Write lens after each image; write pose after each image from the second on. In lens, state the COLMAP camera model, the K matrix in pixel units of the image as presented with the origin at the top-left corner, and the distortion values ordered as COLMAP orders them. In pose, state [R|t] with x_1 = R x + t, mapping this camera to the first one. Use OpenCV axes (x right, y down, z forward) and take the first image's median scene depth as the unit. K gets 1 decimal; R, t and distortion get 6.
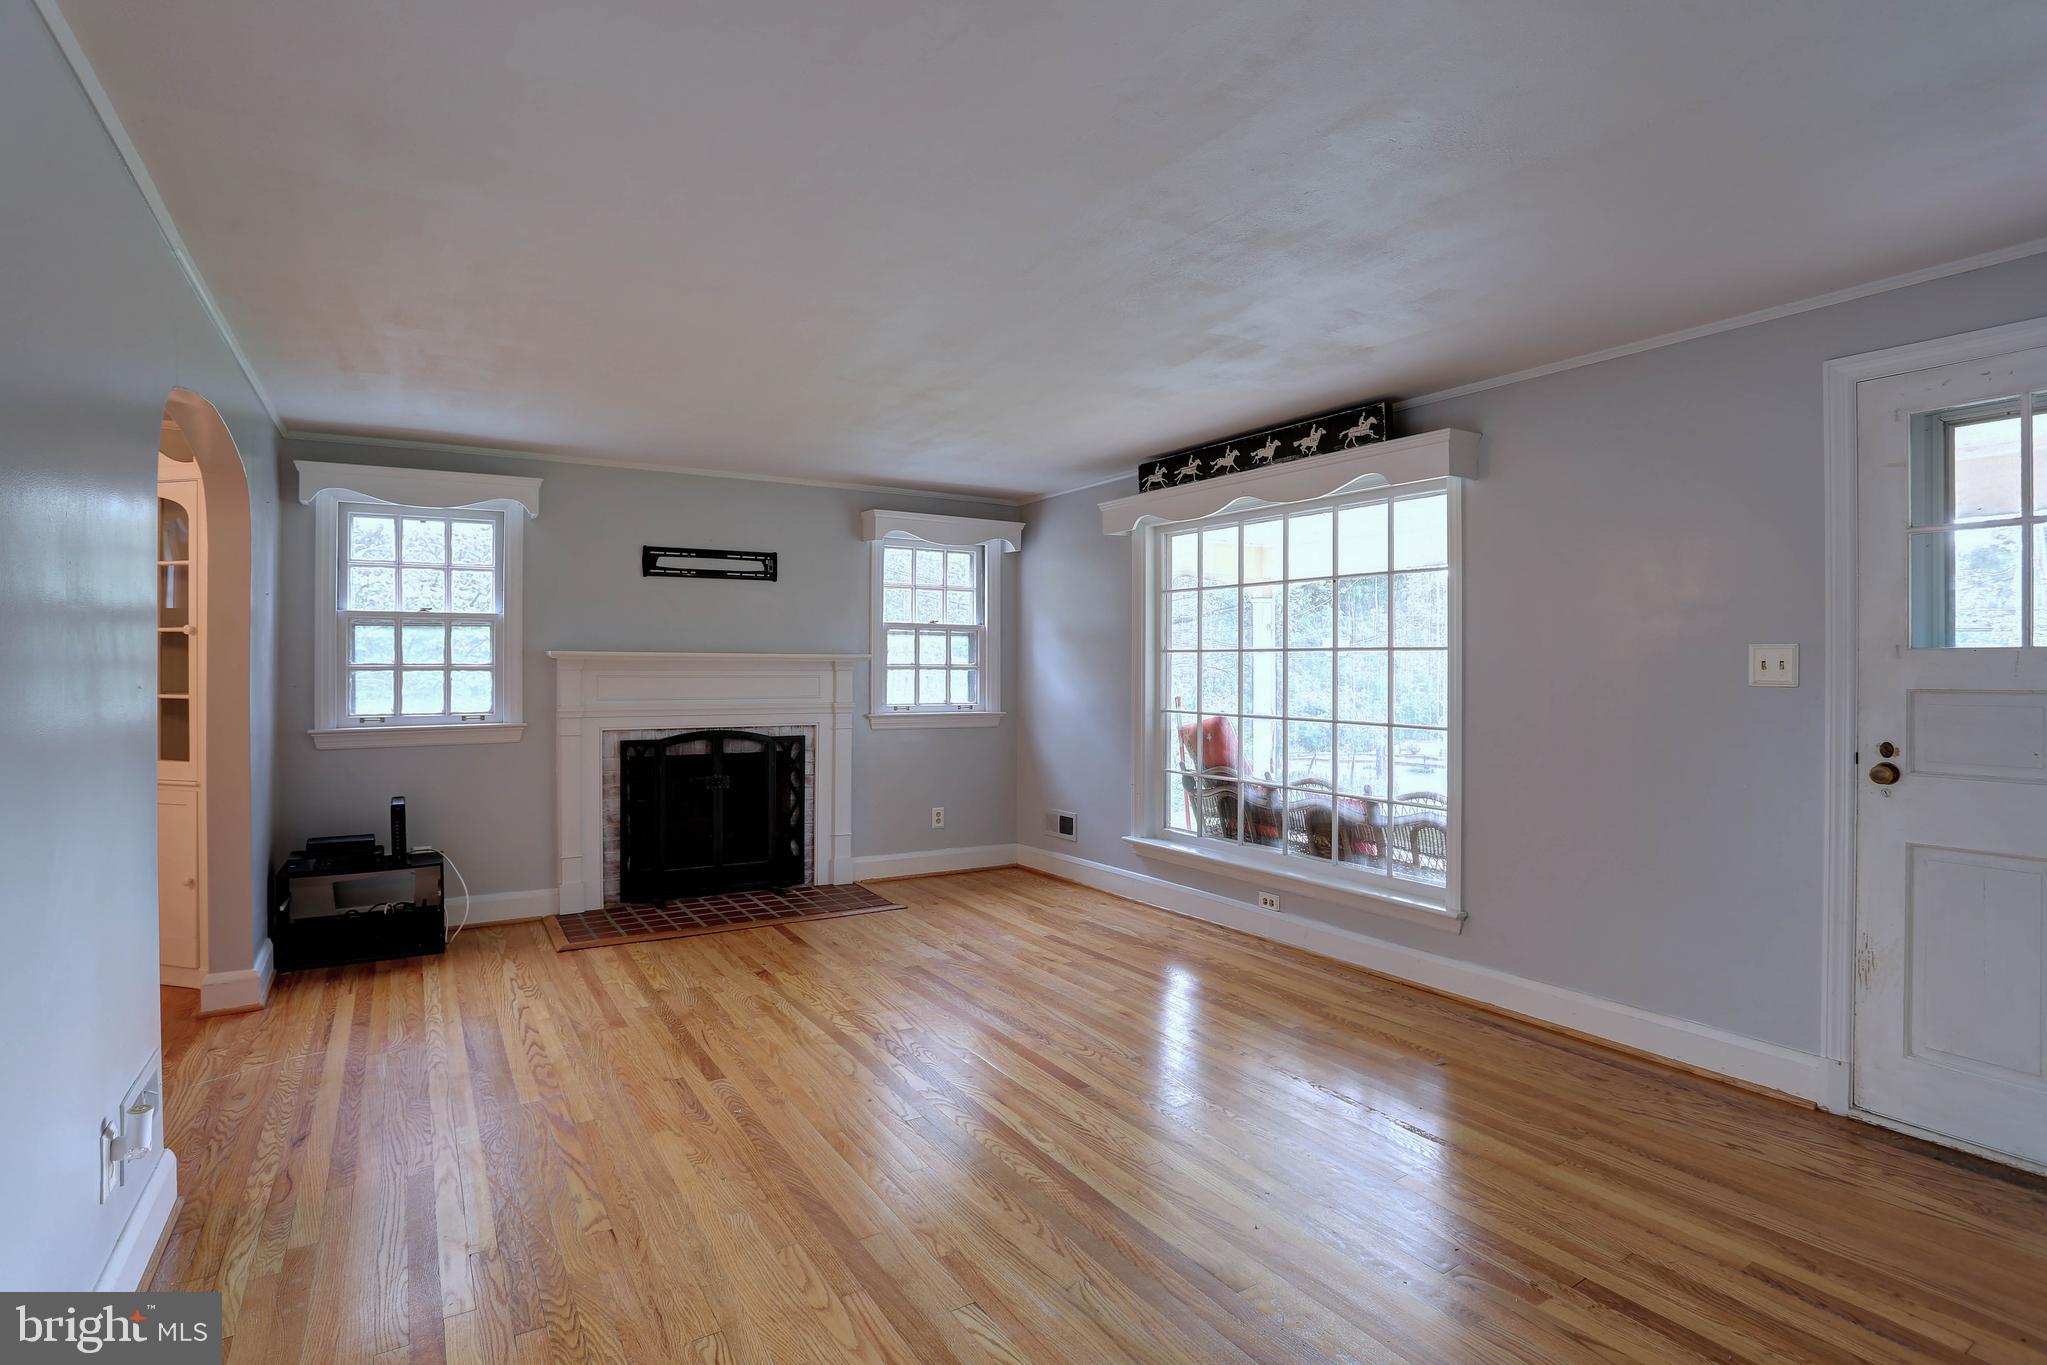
lens RADIAL K [[1011.4, 0, 1024.9], [0, 1011.4, 668.9], [0, 0, 1]] dist [-0.088181, 0.052358]
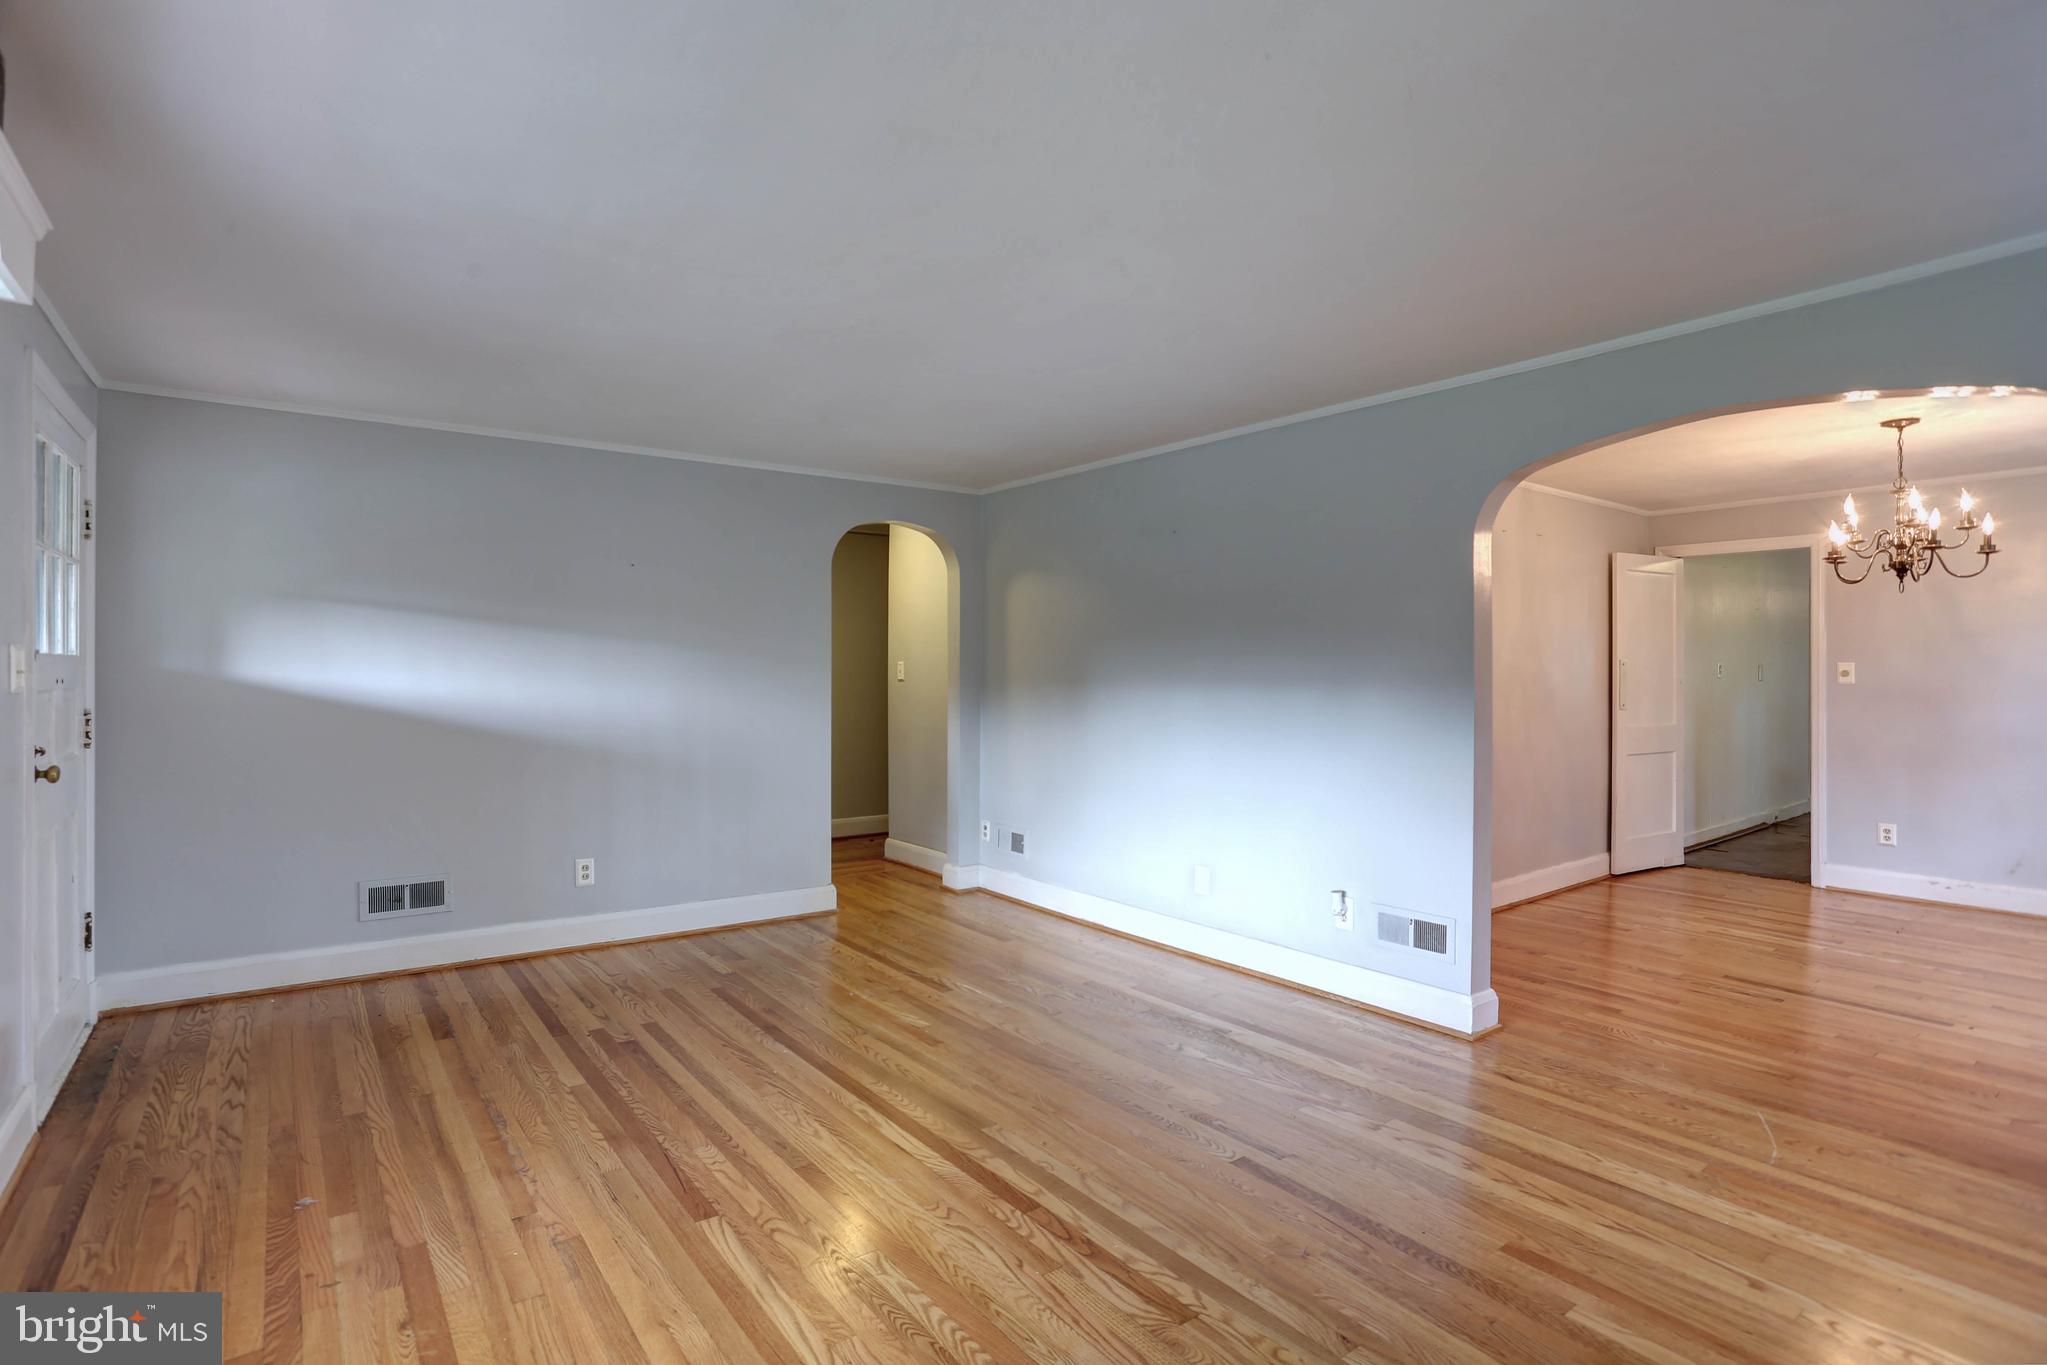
lens RADIAL K [[1011.4, 0, 1024.9], [0, 1011.4, 668.9], [0, 0, 1]] dist [-0.088181, 0.052358]
pose [[-0.996455, -0.001405, -0.084113, -0.063725], [-0.001568, 0.999997, 0.001862, -0.007550], [0.084110, 0.001987, -0.996454, 1.991478]]
